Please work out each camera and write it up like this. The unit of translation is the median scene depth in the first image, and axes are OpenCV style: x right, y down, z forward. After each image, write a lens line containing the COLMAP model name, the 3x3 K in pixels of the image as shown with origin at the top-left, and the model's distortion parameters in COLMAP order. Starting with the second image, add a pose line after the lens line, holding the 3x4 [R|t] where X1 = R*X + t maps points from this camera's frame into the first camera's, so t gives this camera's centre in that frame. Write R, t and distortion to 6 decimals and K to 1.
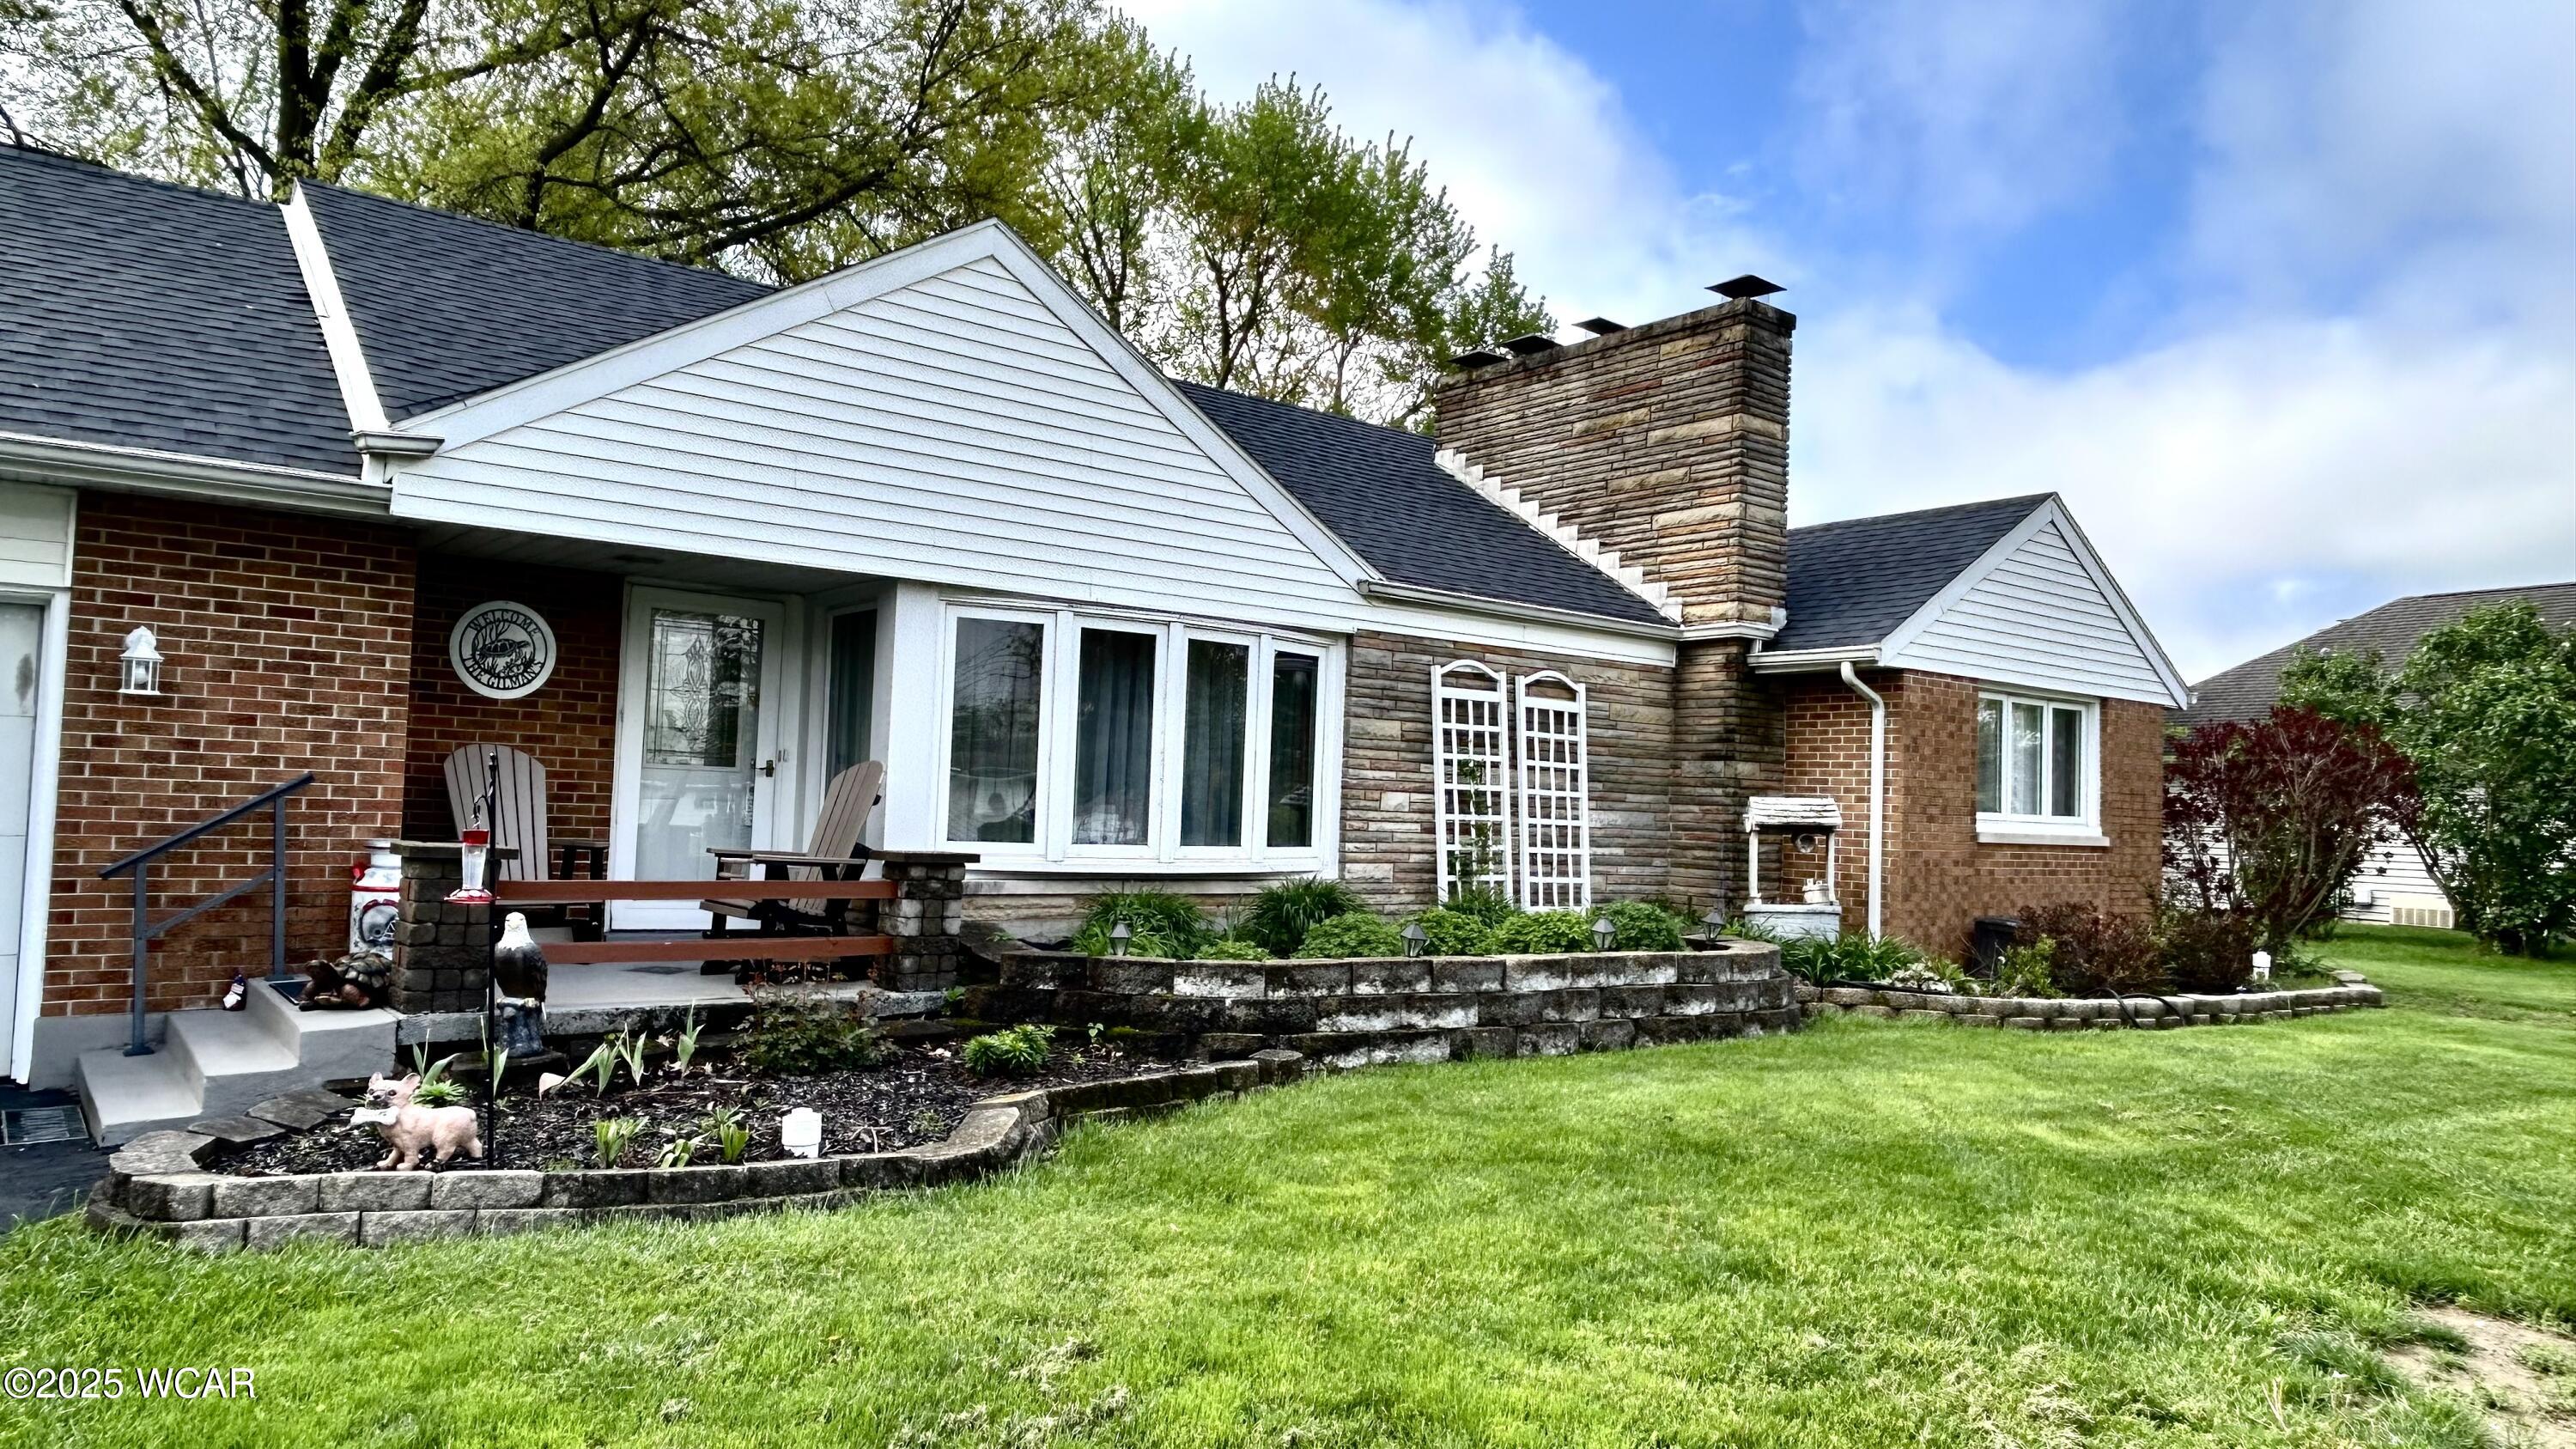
lens RADIAL K [[1641.6, 0, 1294.5], [0, 1641.6, 721.0], [0, 0, 1]] dist [-0.004297, -0.003469]
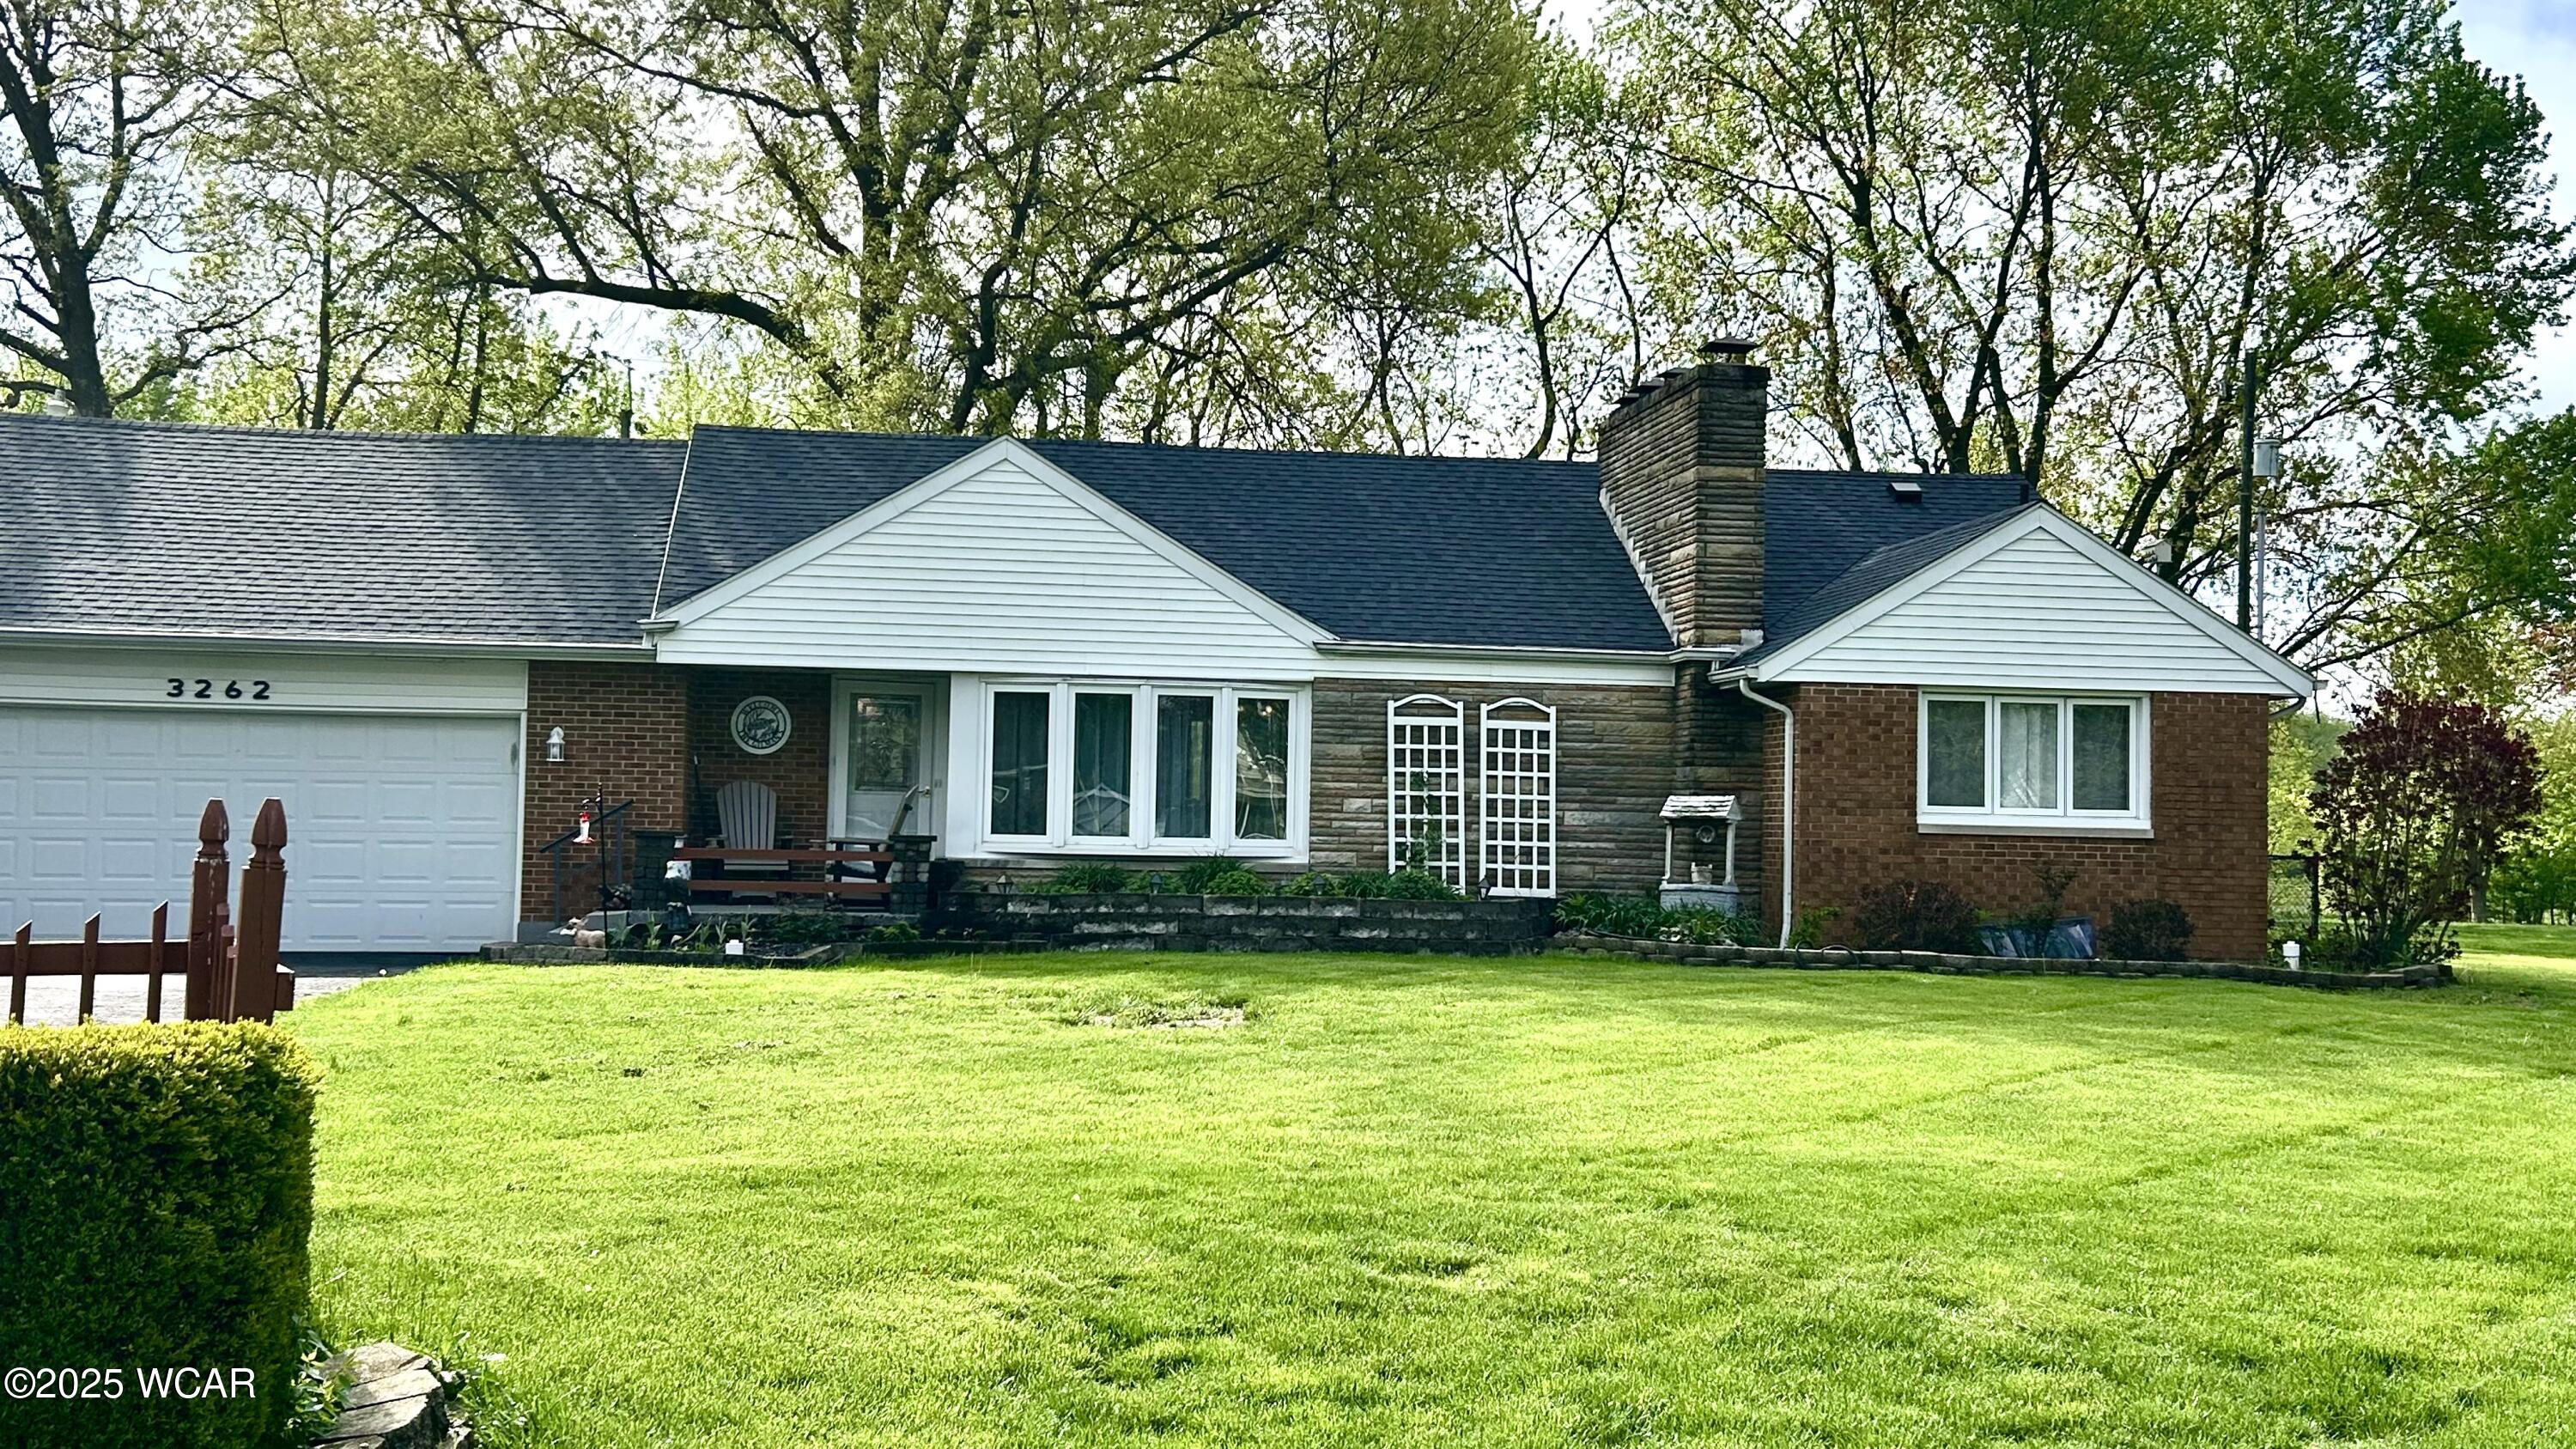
lens RADIAL K [[2652.0, 0, 1292.3], [0, 2652.0, 722.5], [0, 0, 1]] dist [0.056906, 0.000000]
pose [[0.870282, -0.039585, -0.490960, 1.049765], [0.037686, 0.999195, -0.013760, 0.009553], [0.491110, -0.006528, 0.871073, -0.871467]]
